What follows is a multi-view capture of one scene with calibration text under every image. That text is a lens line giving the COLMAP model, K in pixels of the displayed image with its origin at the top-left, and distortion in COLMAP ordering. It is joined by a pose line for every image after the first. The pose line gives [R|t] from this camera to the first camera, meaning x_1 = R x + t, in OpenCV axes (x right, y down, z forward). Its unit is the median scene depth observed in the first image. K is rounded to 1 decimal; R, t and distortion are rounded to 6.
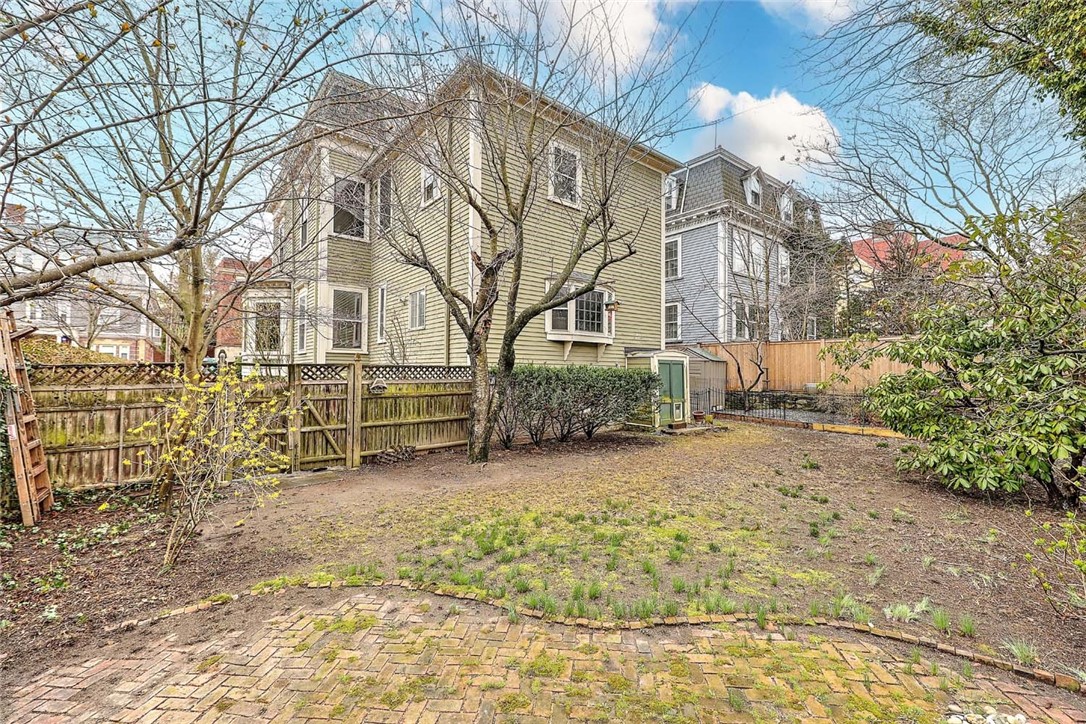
lens RADIAL K [[438.5, 0, 543.0], [0, 438.5, 362.0], [0, 0, 1]] dist [0.012603, -0.007909]
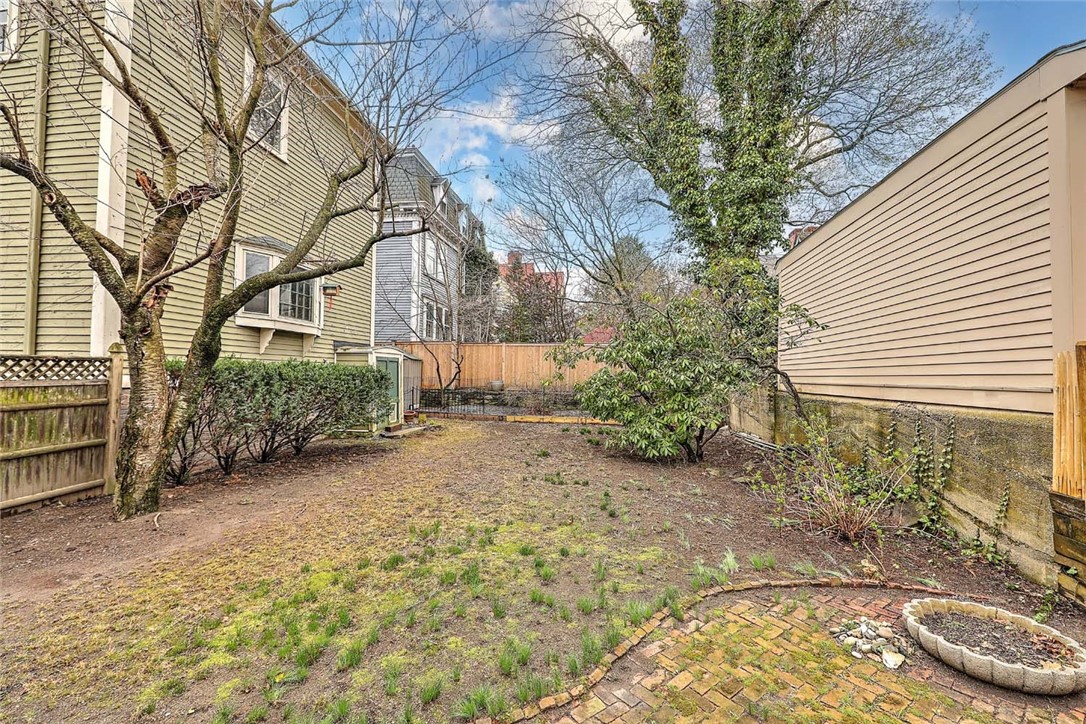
lens RADIAL K [[438.5, 0, 543.0], [0, 438.5, 362.0], [0, 0, 1]] dist [0.012603, -0.007909]
pose [[0.735534, 0.019366, 0.677211, -0.158515], [-0.021058, 0.999762, -0.005717, 0.006450], [-0.677160, -0.010056, 0.735767, 0.169890]]
